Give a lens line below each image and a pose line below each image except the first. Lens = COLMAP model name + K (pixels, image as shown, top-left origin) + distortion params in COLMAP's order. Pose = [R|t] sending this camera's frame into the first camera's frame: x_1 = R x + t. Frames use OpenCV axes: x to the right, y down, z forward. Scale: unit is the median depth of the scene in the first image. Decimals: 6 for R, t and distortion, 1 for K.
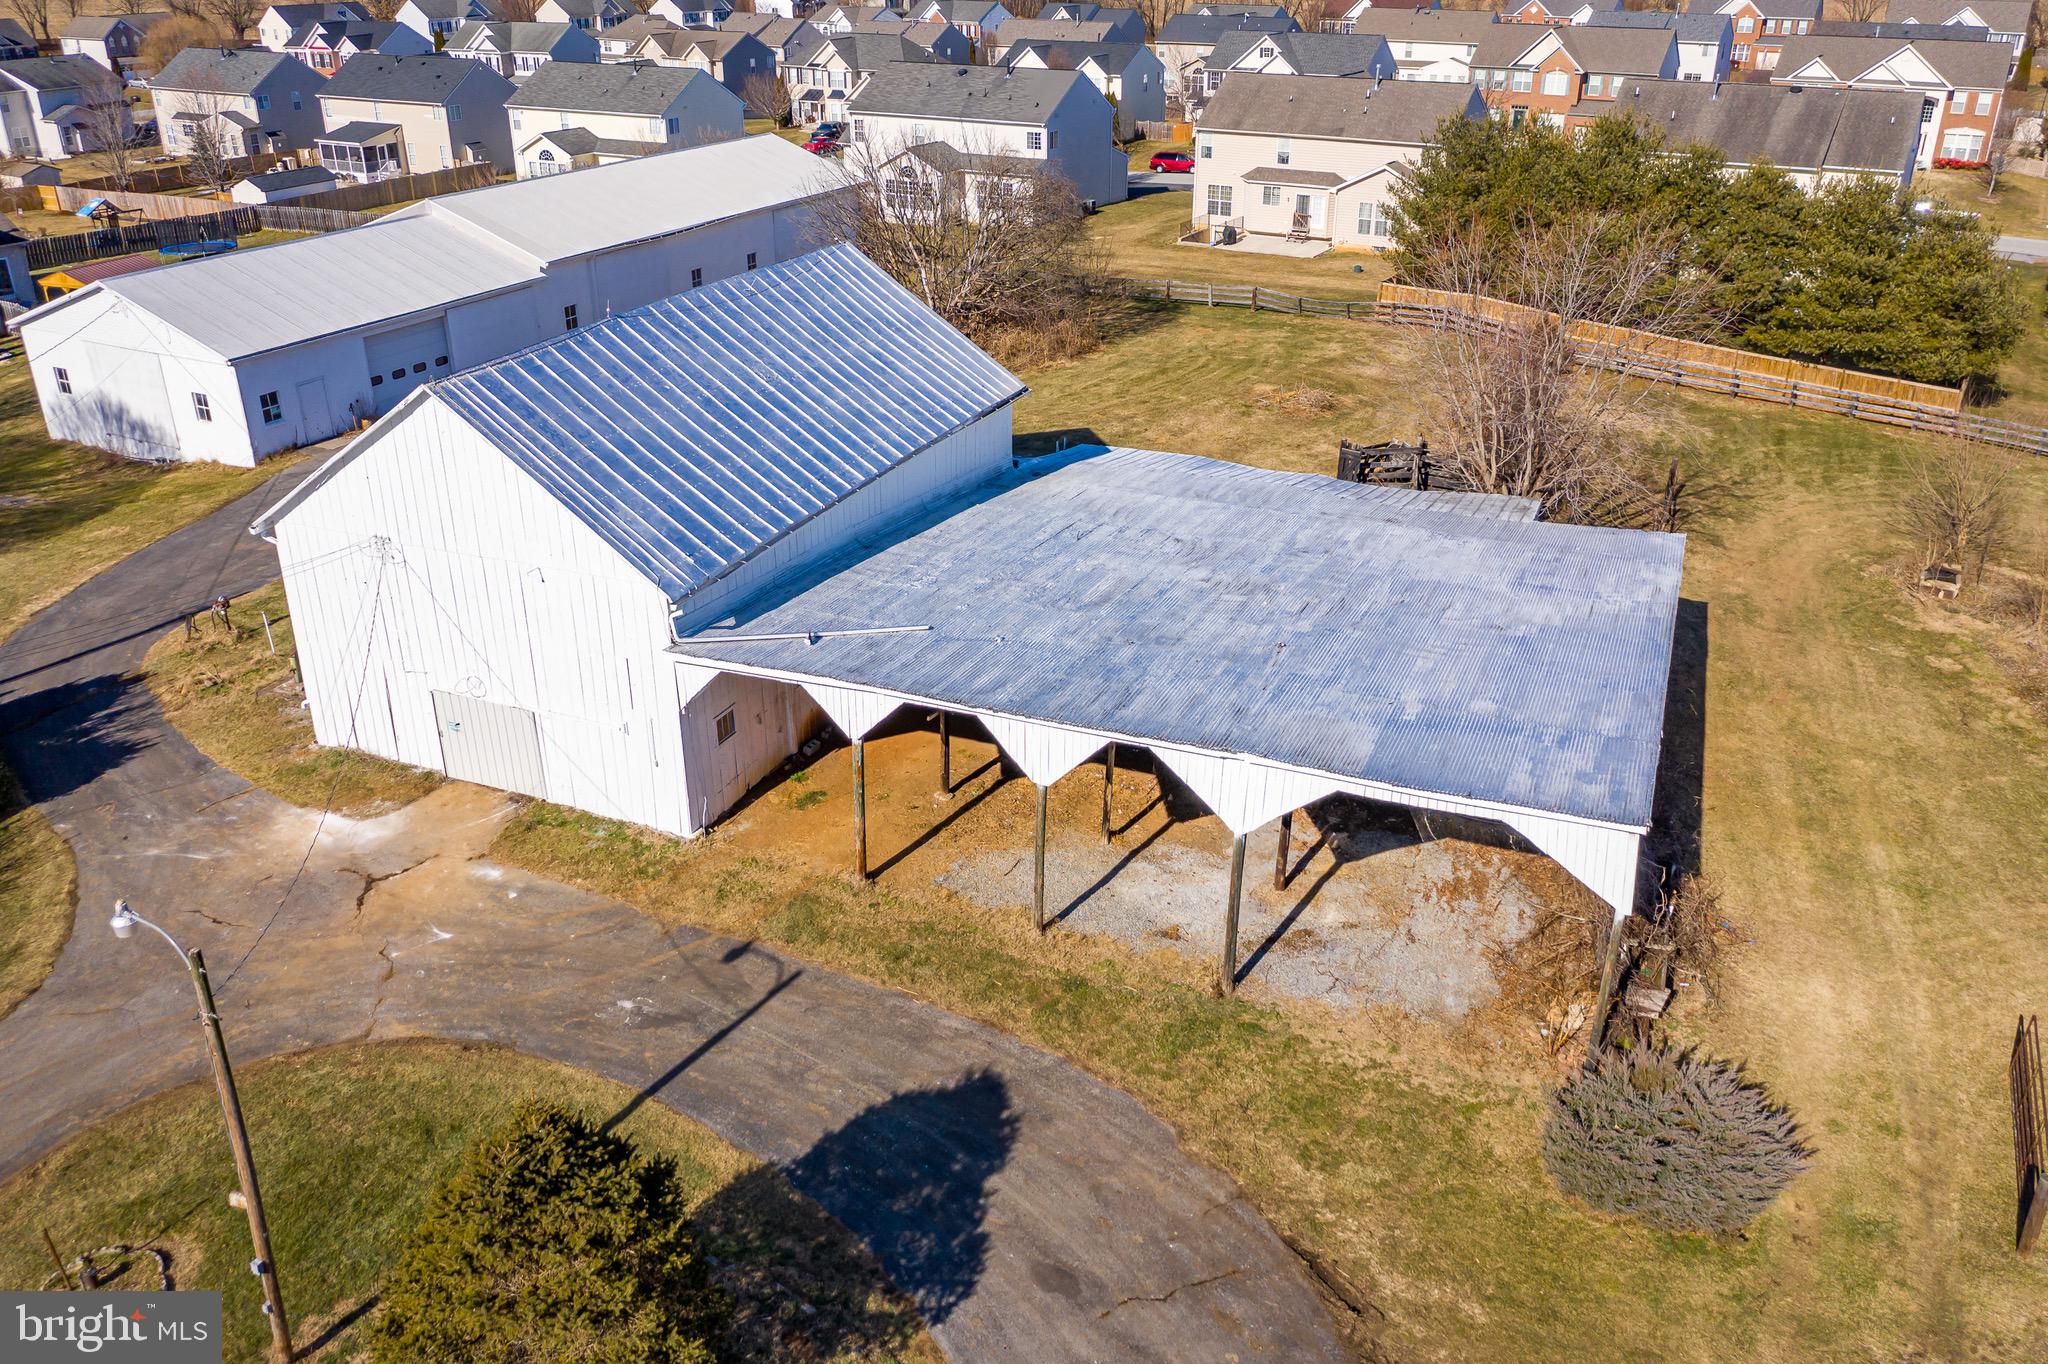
lens RADIAL K [[1616.4, 0, 1019.6], [0, 1616.4, 684.2], [0, 0, 1]] dist [-0.015033, 0.004950]
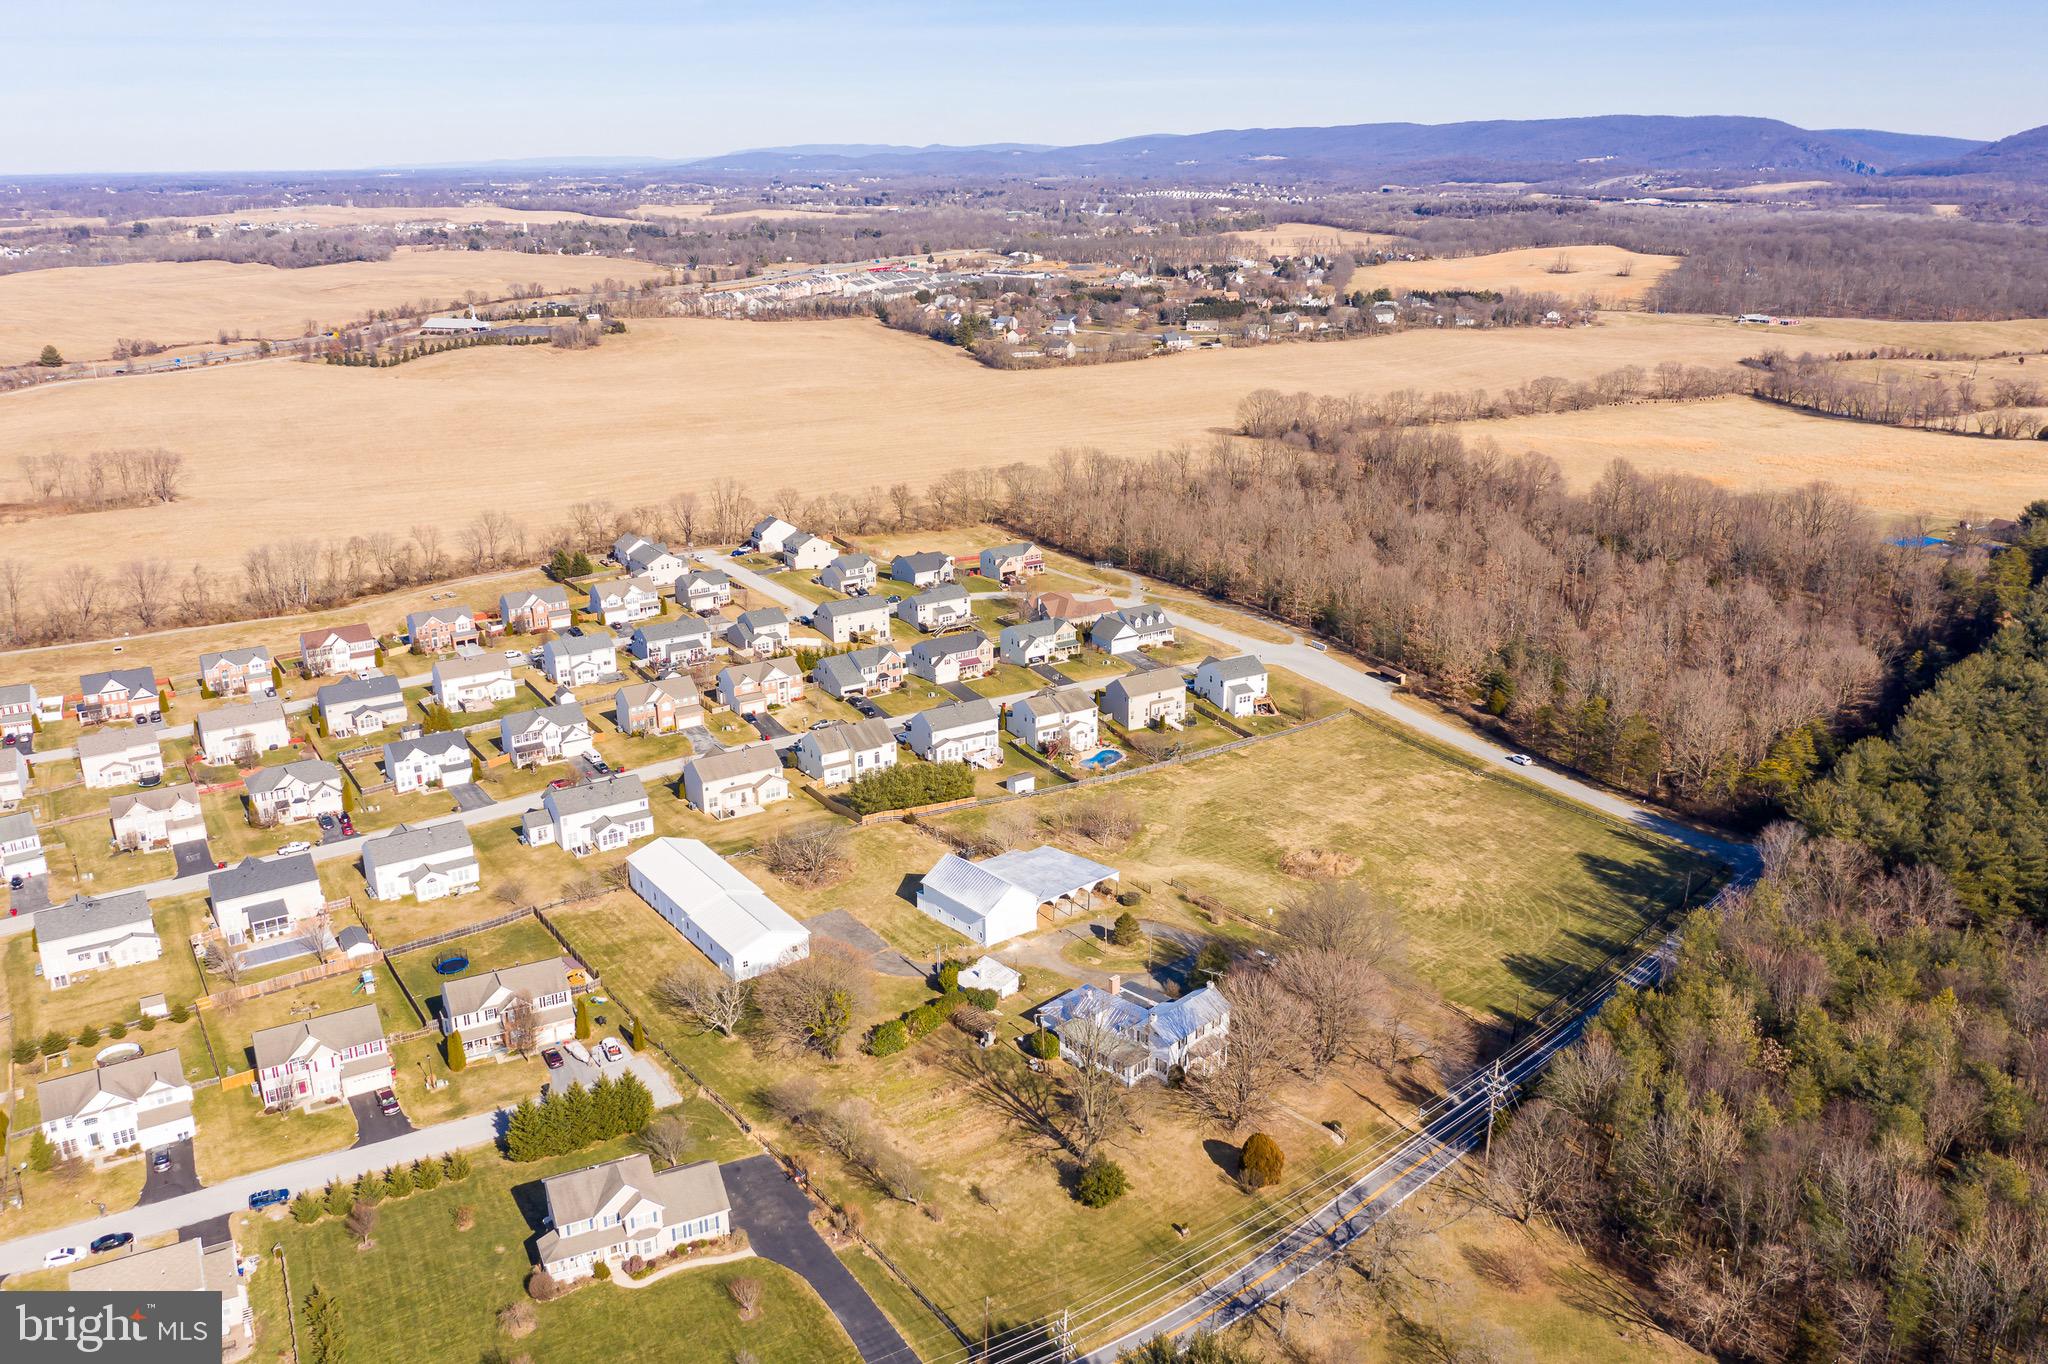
lens RADIAL K [[1616.4, 0, 1019.6], [0, 1616.4, 684.2], [0, 0, 1]] dist [-0.015033, 0.004950]
pose [[0.455875, -0.280673, 0.844630, -1.811634], [0.395465, 0.914032, 0.090290, -0.478524], [-0.797361, 0.292861, 0.527681, -0.940357]]
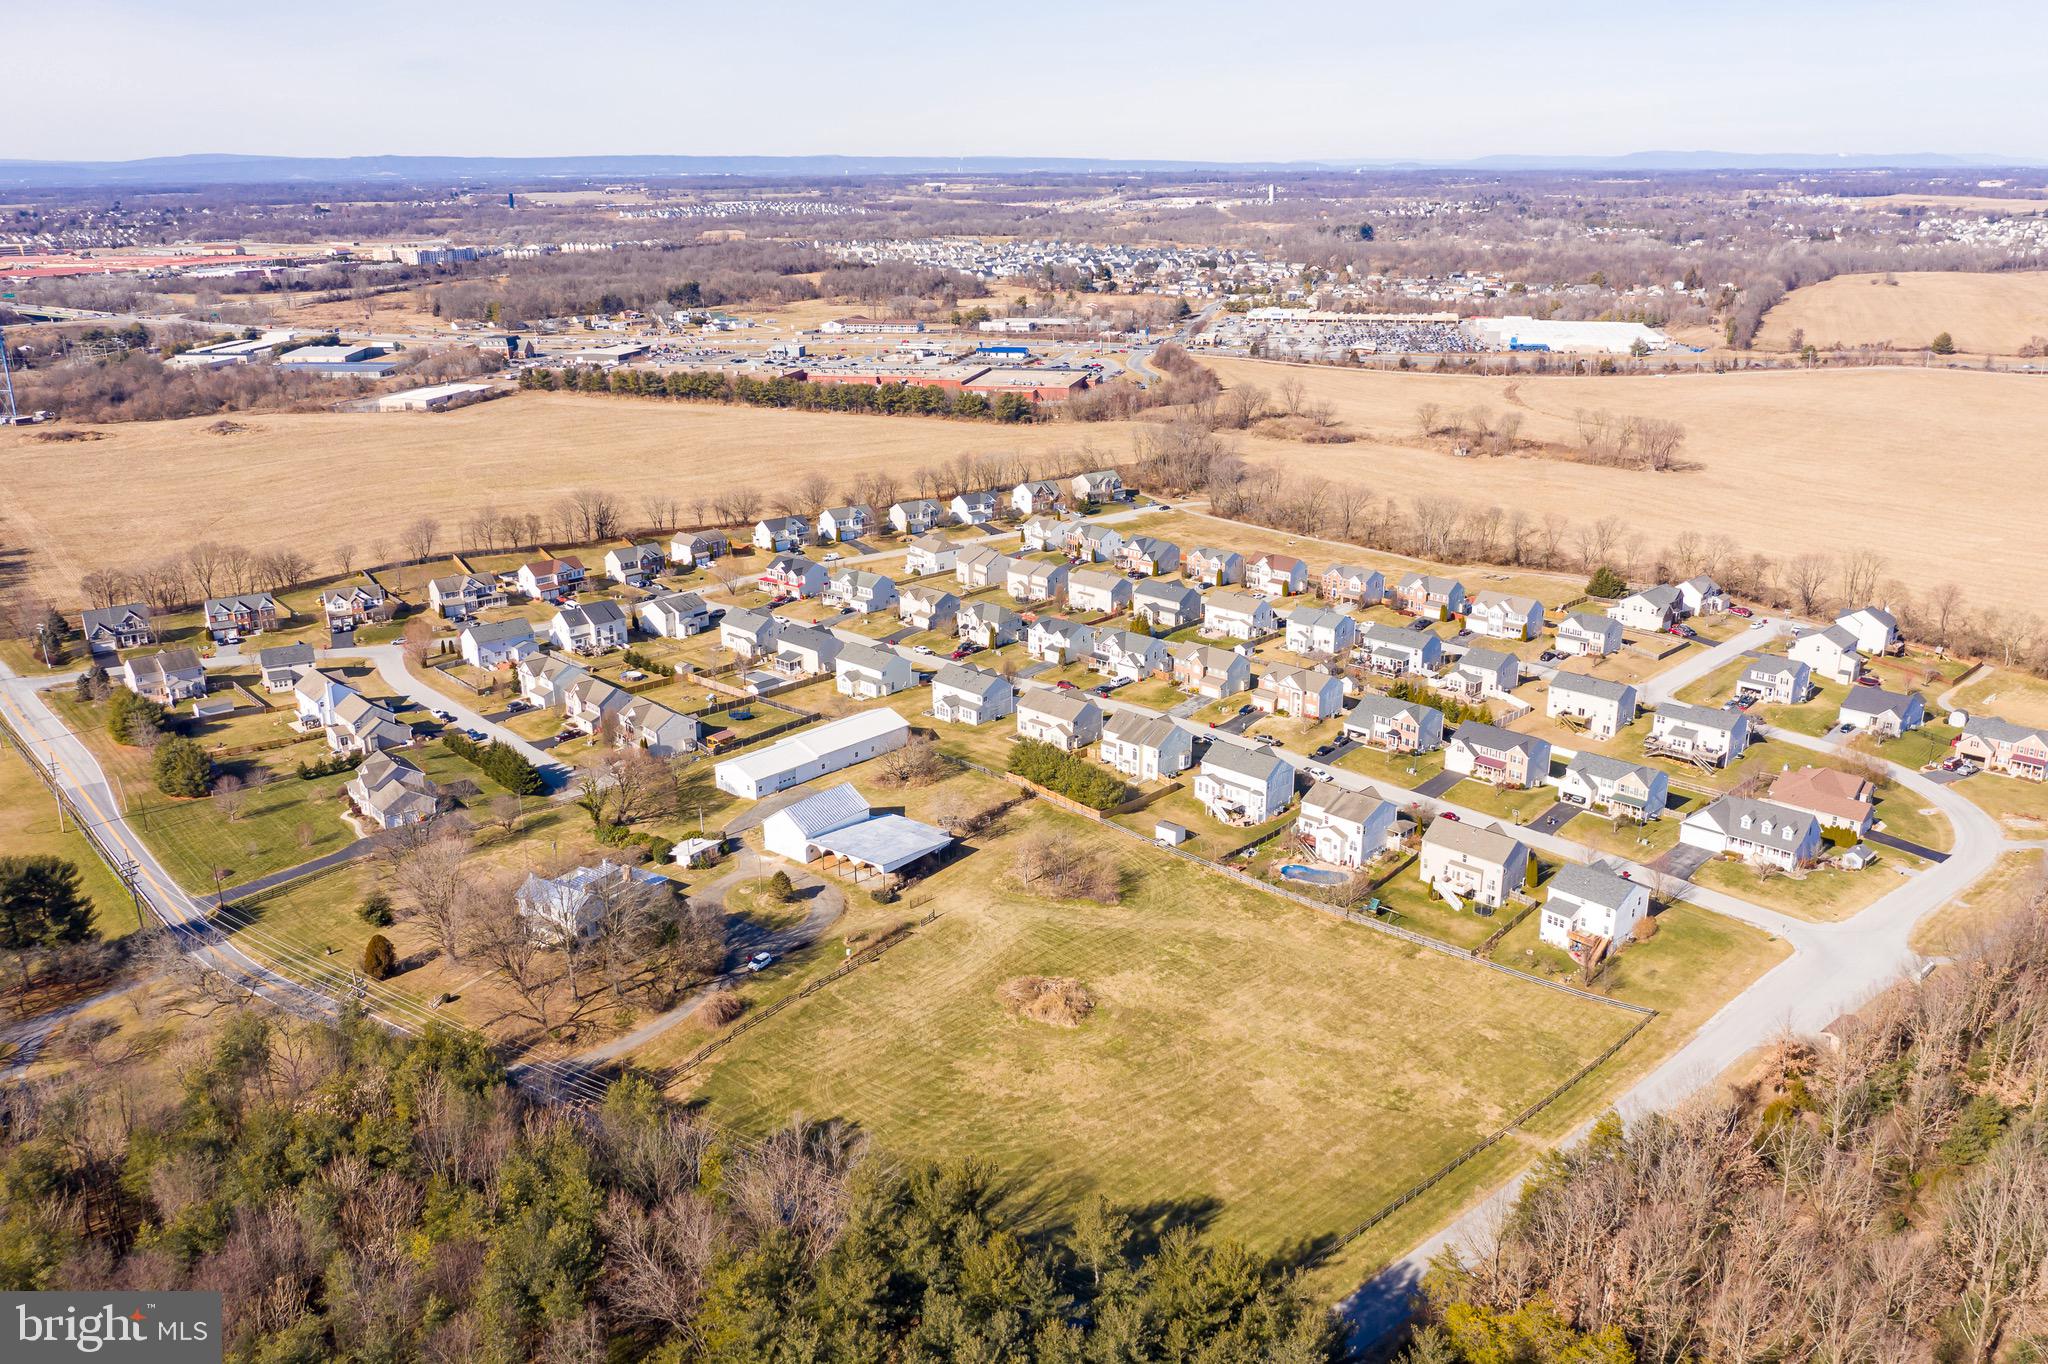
lens RADIAL K [[1616.4, 0, 1019.6], [0, 1616.4, 684.2], [0, 0, 1]] dist [-0.015033, 0.004950]
pose [[0.969559, 0.069891, -0.234671, 0.796205], [-0.100984, 0.987231, -0.123199, 0.027930], [0.223064, 0.143147, 0.964236, -2.001046]]
